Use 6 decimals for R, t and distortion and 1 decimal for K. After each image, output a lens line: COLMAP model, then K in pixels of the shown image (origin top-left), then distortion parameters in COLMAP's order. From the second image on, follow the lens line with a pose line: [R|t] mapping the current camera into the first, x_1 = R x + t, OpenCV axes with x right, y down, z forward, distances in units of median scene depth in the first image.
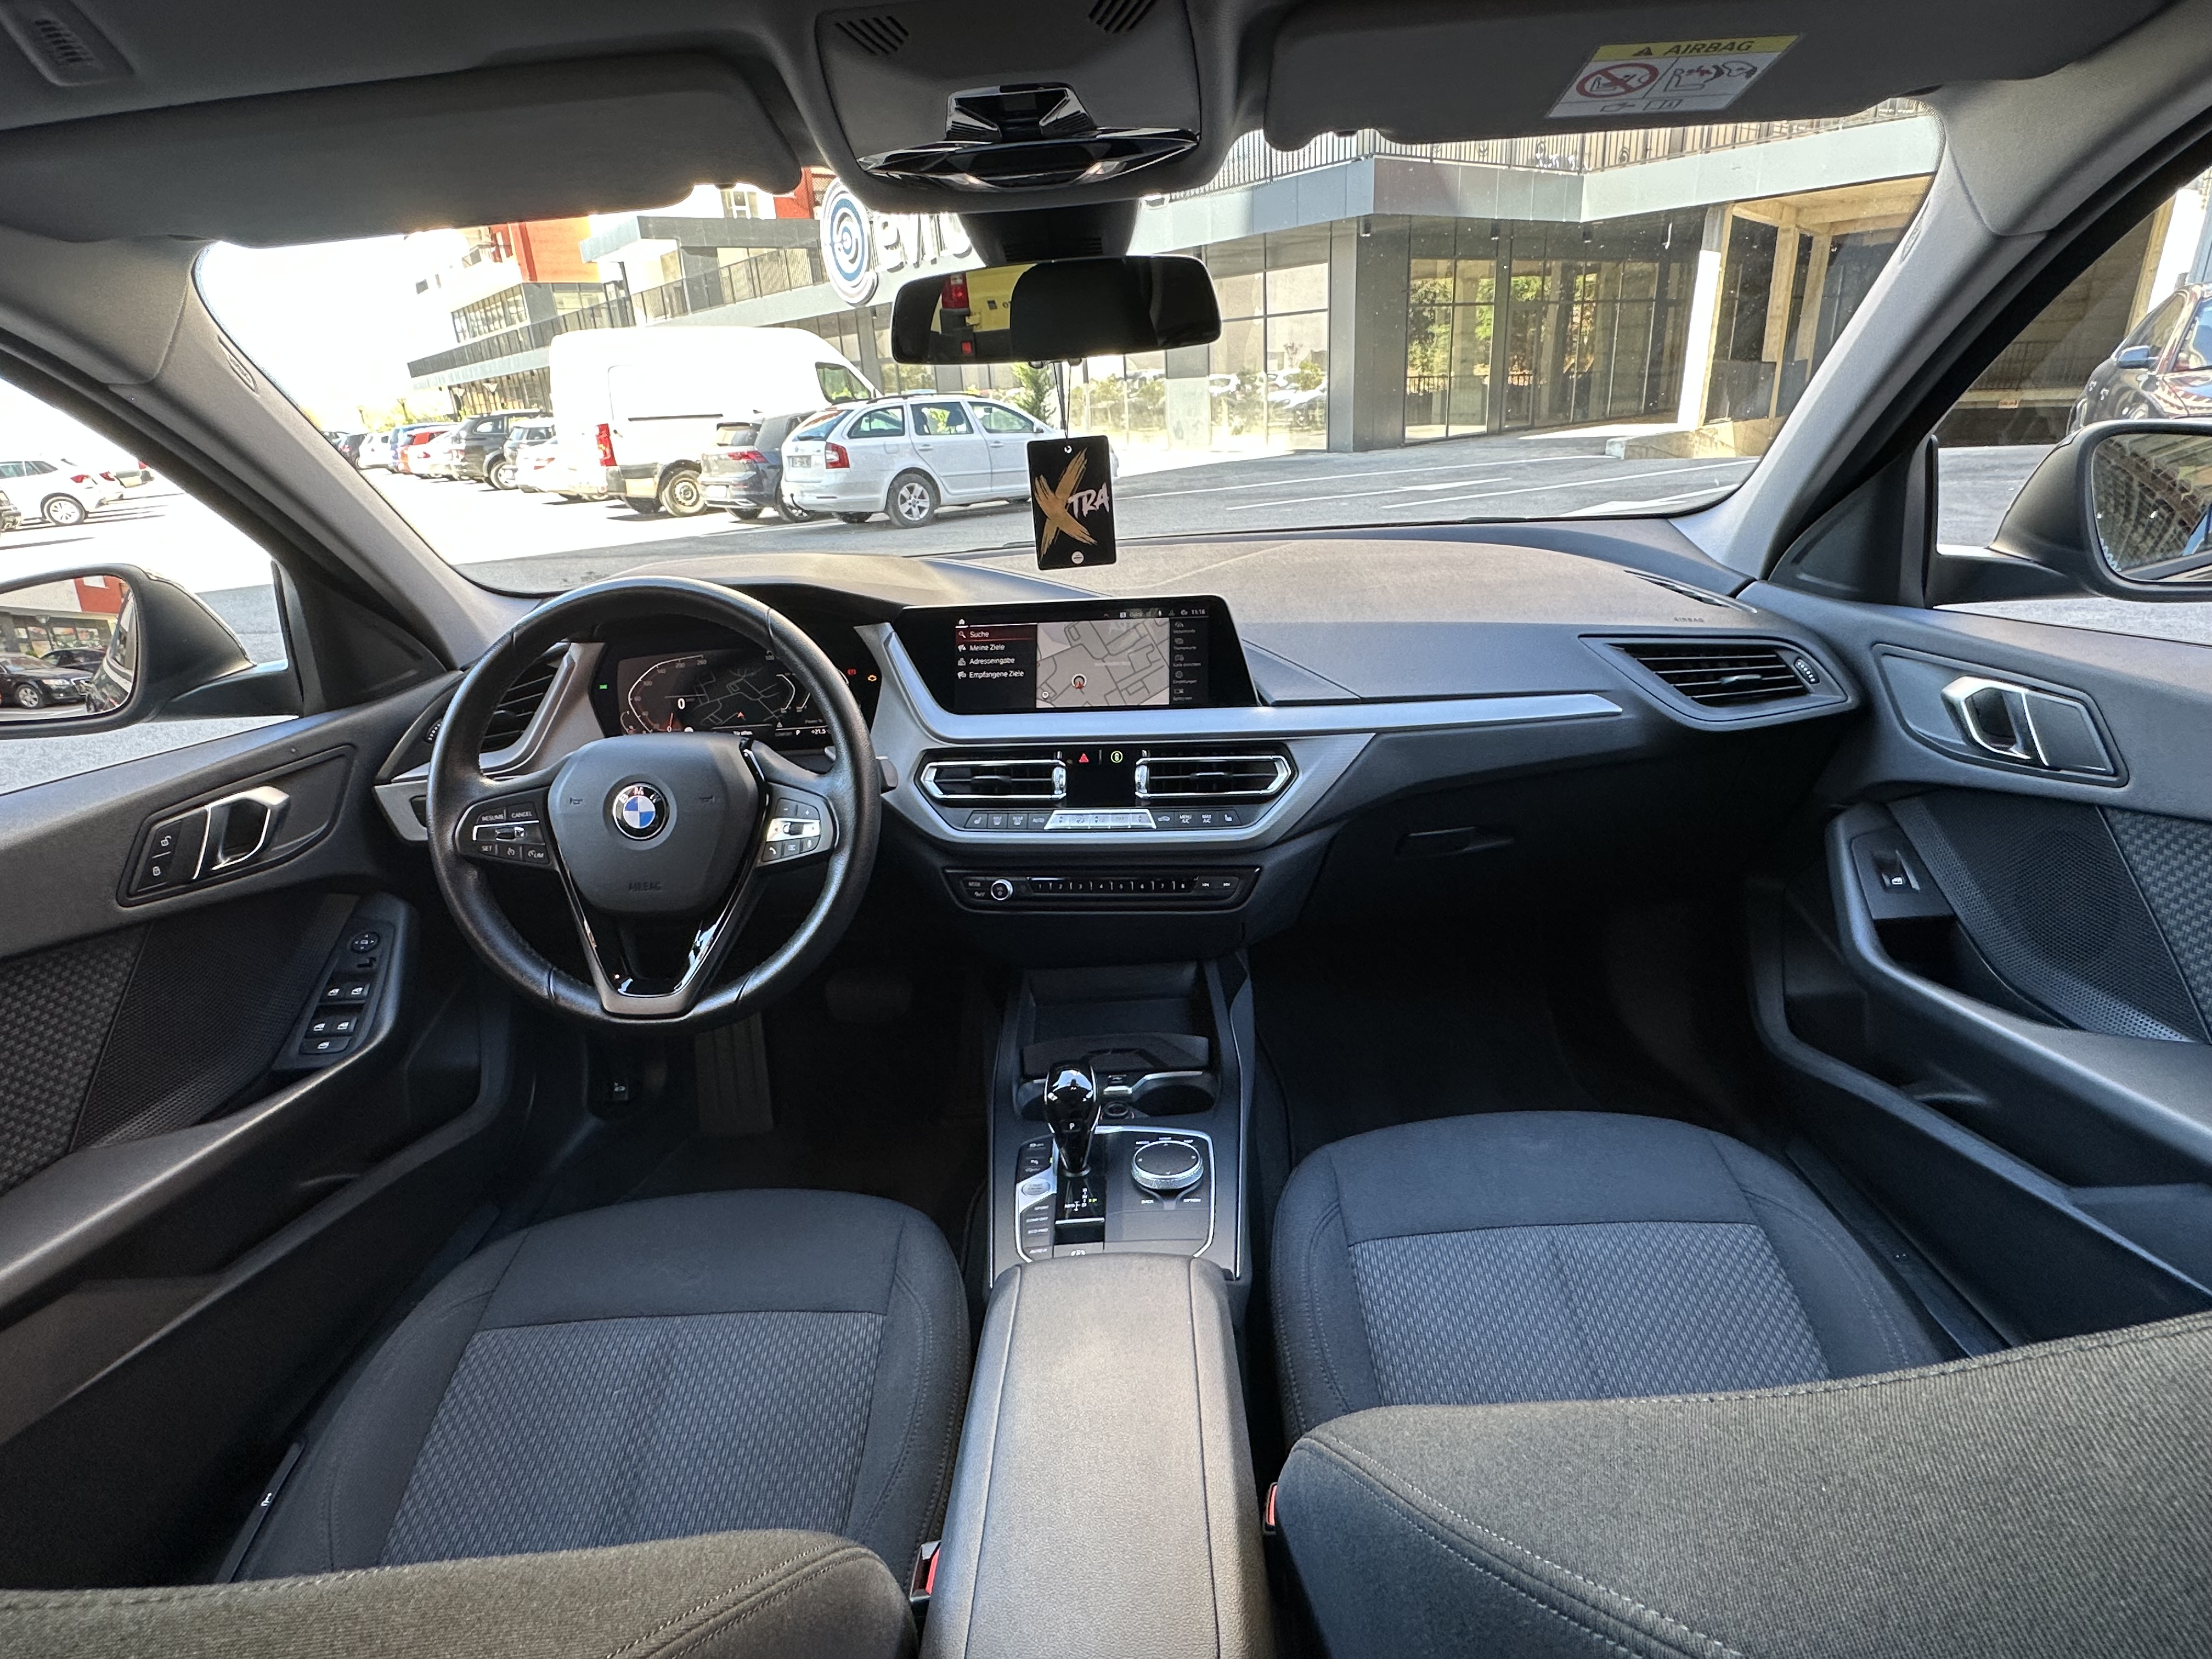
lens RADIAL K [[1168.2, 0, 1101.9], [0, 1168.2, 828.4], [0, 0, 1]] dist [-0.002089, 0.000518]
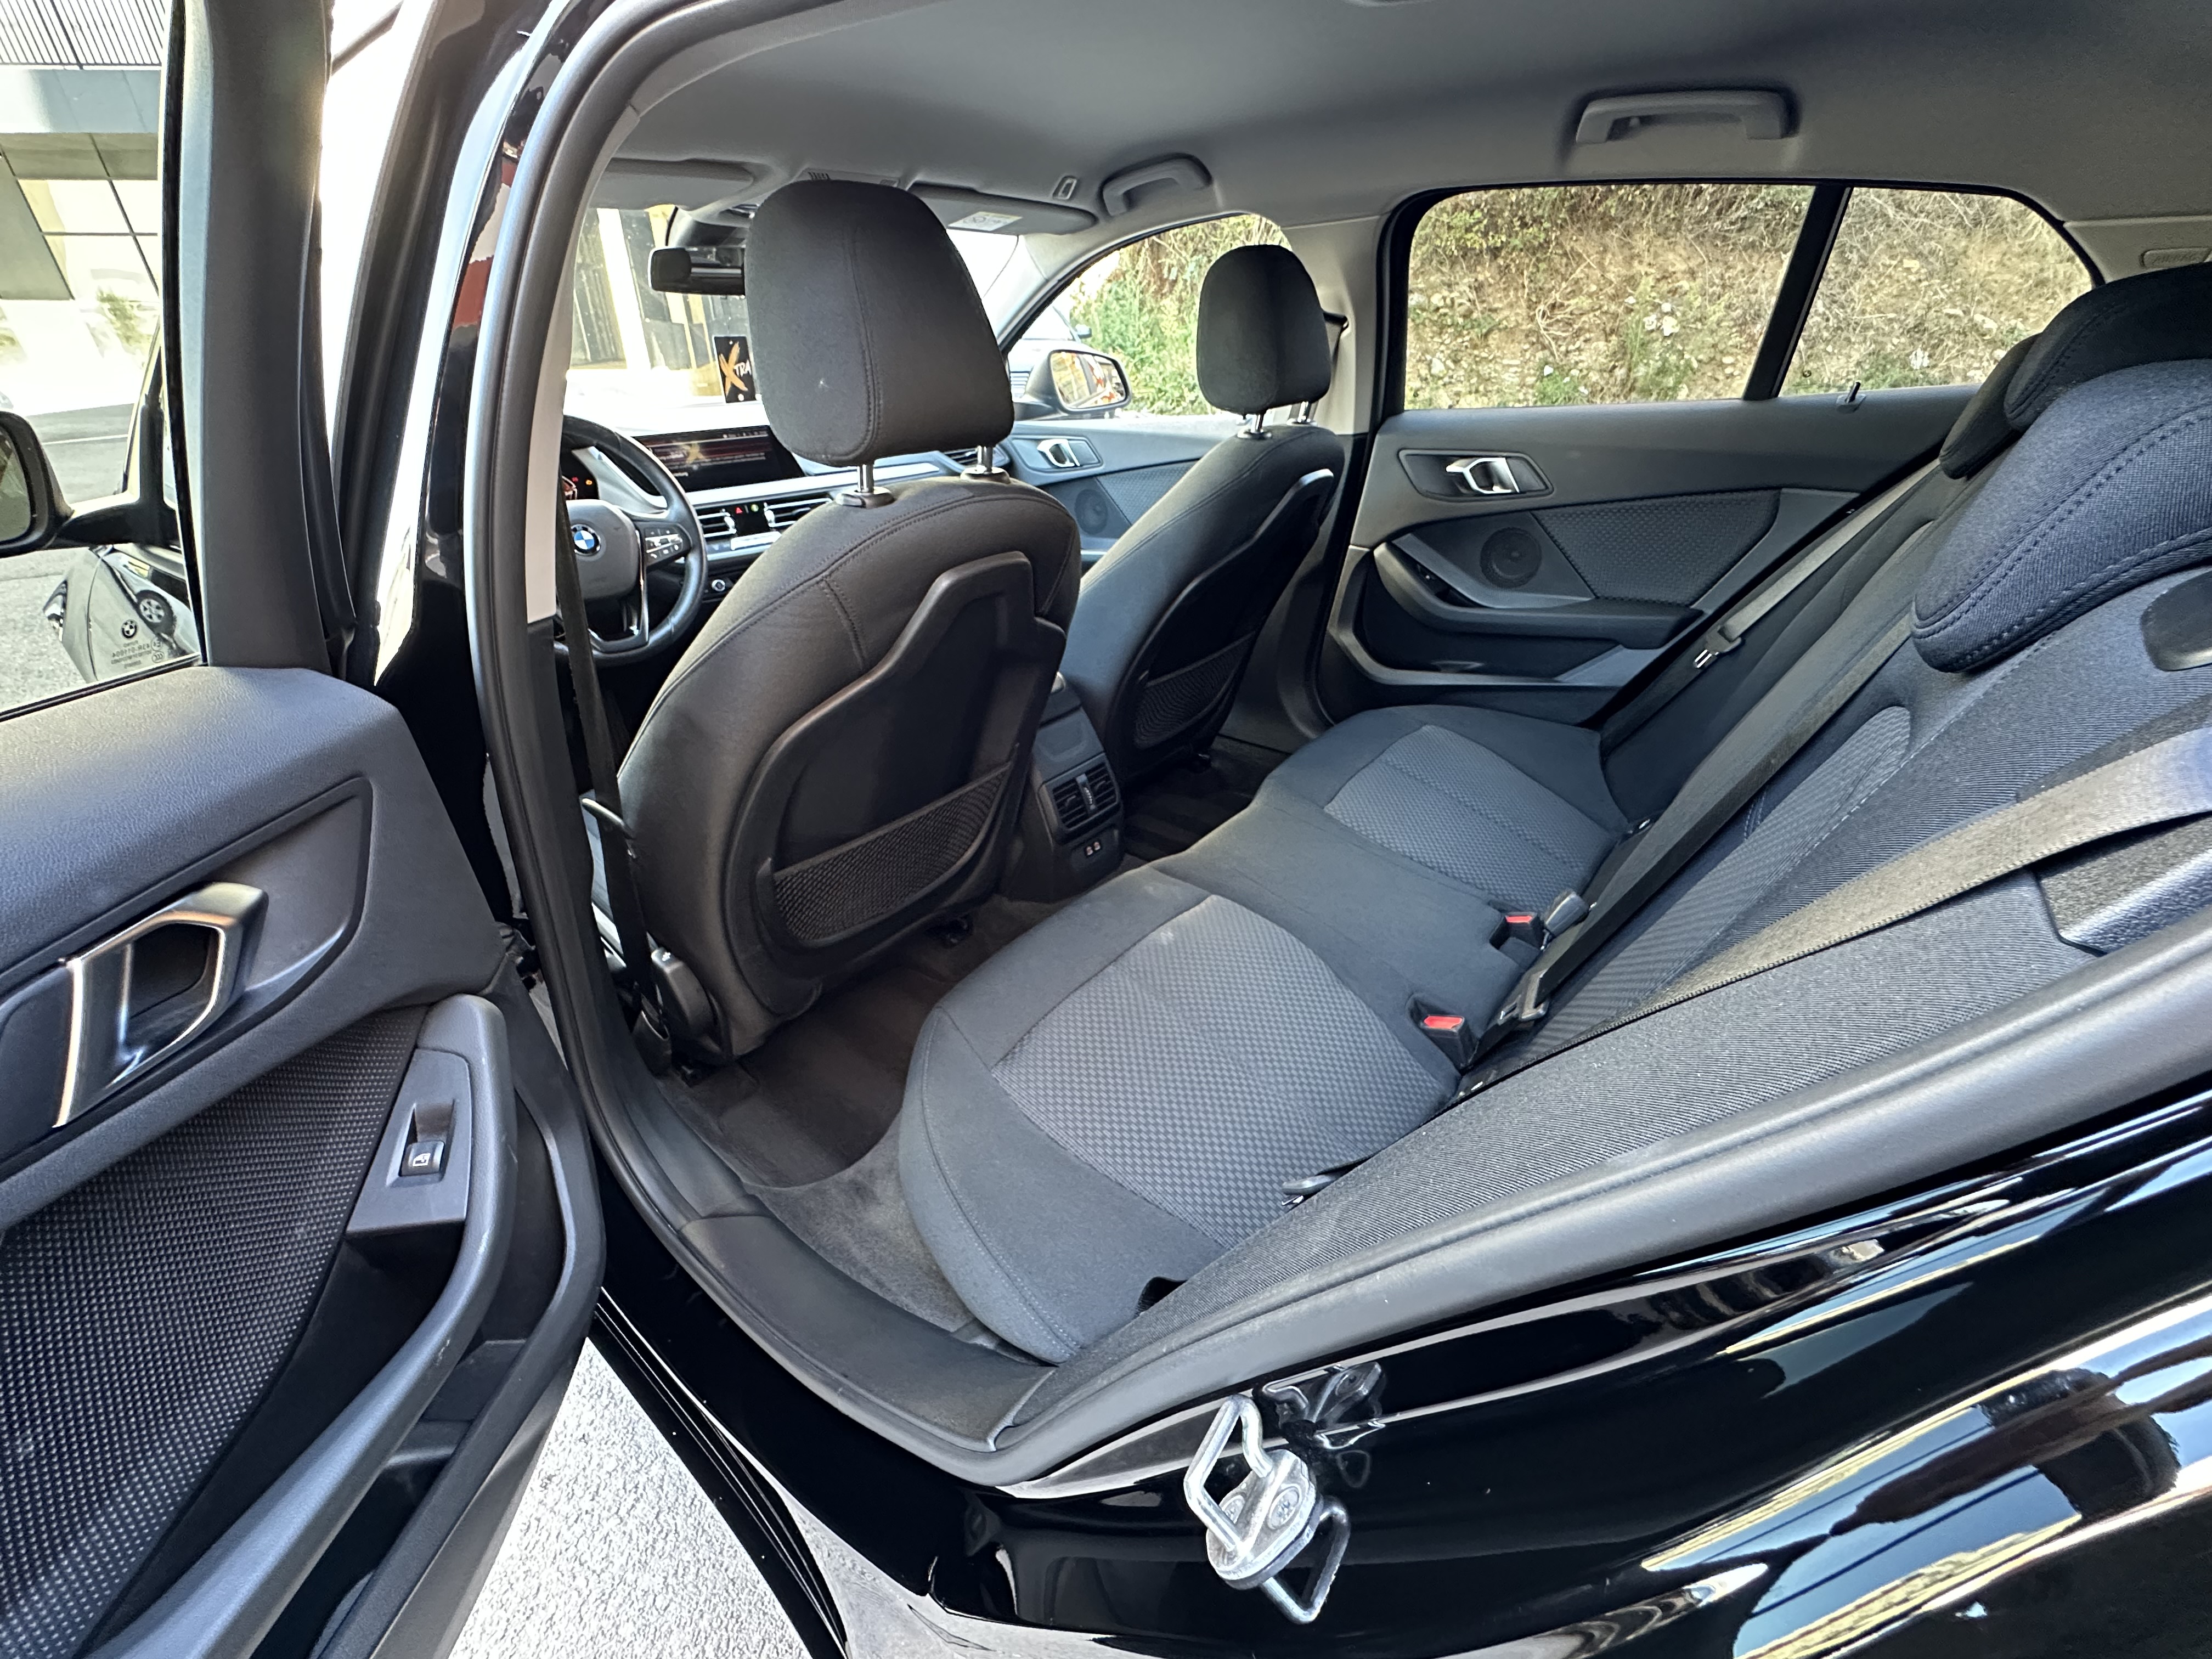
lens RADIAL K [[894.8, 0, 1100.3], [0, 894.8, 830.3], [0, 0, 1]] dist [-0.004803, 0.000040]
pose [[0.624424, -0.337779, 0.704273, -0.041348], [0.236657, 0.941092, 0.241535, 0.010756], [-0.744371, 0.015851, 0.667578, -0.021672]]
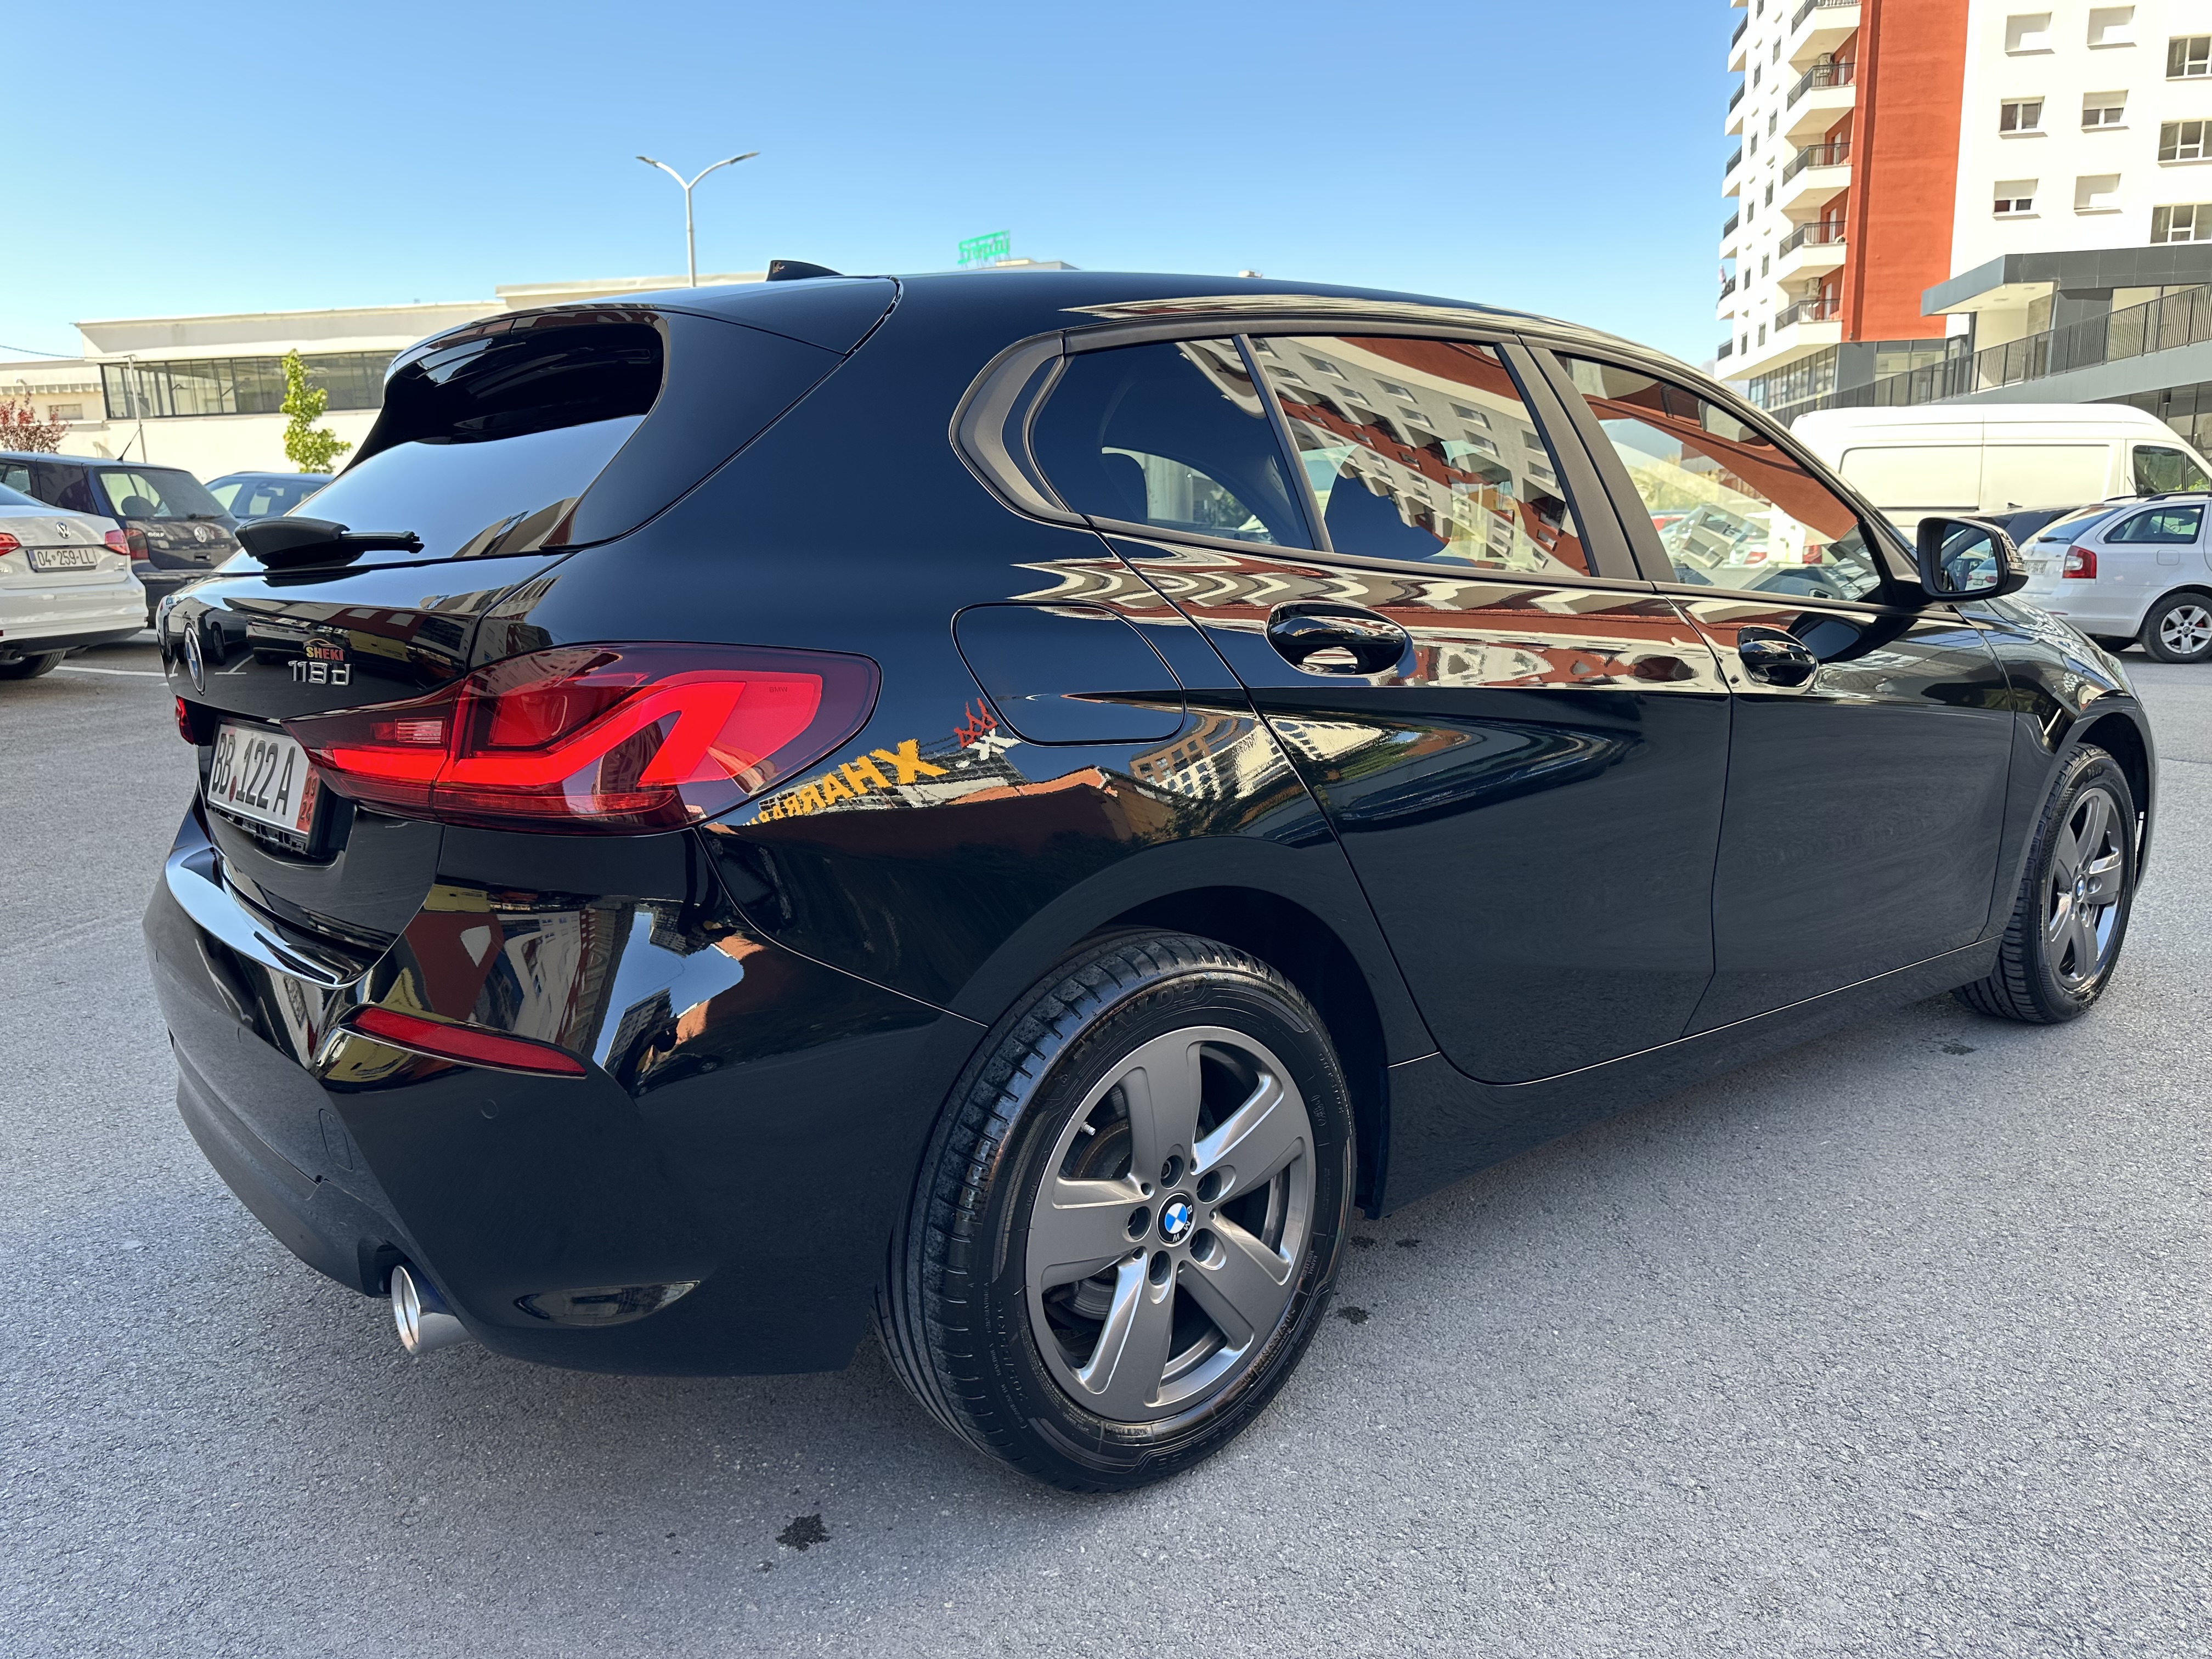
lens RADIAL K [[1579.9, 0, 1092.5], [0, 1579.9, 818.0], [0, 0, 1]] dist [0.014056, -0.018730]
pose [[0.651754, 0.180662, -0.736599, 0.096872], [-0.283664, 0.958793, -0.015832, 0.030662], [0.703386, 0.219265, 0.676145, -0.090616]]
